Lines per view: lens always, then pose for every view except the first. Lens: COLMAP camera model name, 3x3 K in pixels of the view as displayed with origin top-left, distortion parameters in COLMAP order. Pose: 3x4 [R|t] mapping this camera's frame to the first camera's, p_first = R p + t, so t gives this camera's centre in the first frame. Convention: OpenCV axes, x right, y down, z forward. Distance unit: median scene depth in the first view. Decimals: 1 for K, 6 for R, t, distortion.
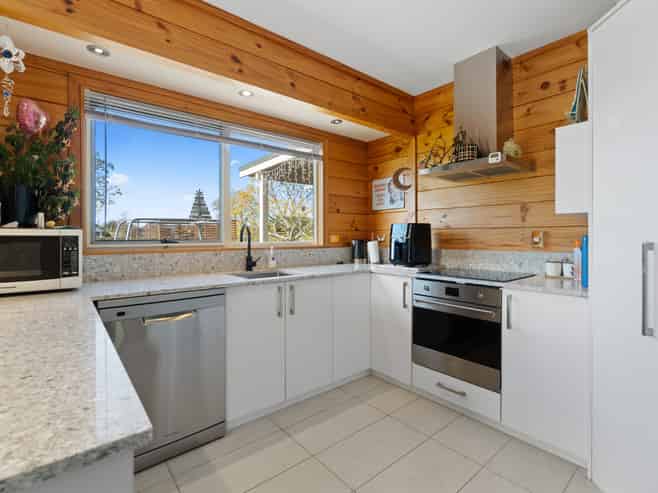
lens RADIAL K [[320.2, 0, 333.6], [0, 320.2, 237.1], [0, 0, 1]] dist [-0.002523, 0.000127]
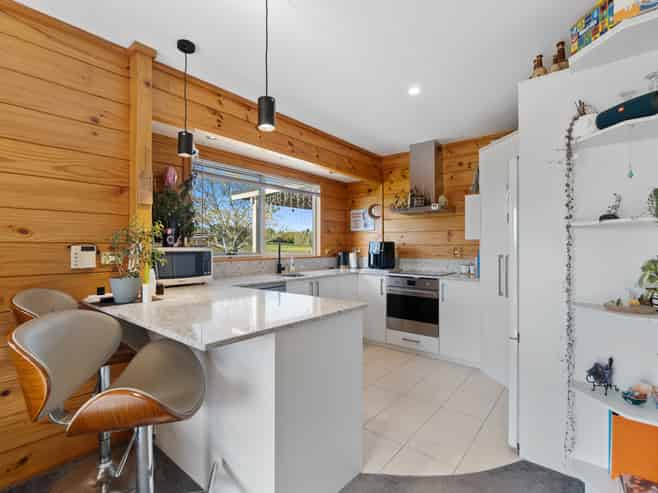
lens RADIAL K [[320.2, 0, 327.1], [0, 320.2, 244.3], [0, 0, 1]] dist [-0.002523, 0.000127]
pose [[0.983239, 0.002747, 0.182301, -0.336888], [-0.001350, 0.999969, -0.007786, -0.019547], [-0.182317, 0.007409, 0.983212, -0.527322]]
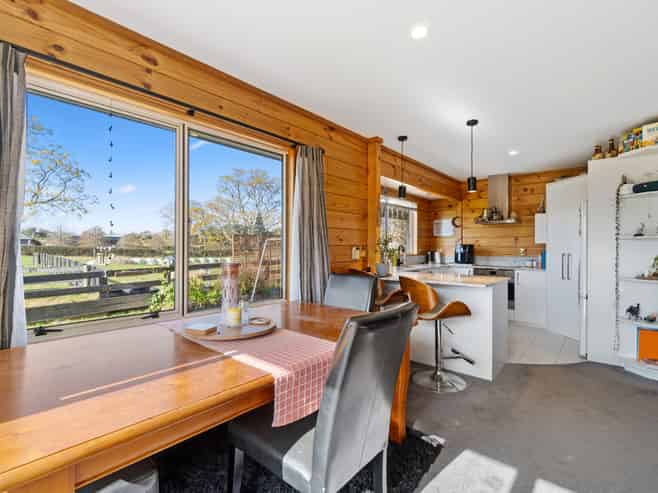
lens RADIAL K [[320.2, 0, 328.9], [0, 320.2, 246.7], [0, 0, 1]] dist [-0.002523, 0.000127]
pose [[0.986718, 0.004885, 0.162370, -1.123806], [-0.004969, 0.999988, 0.000110, -0.023026], [-0.162367, -0.000916, 0.986730, -1.084519]]
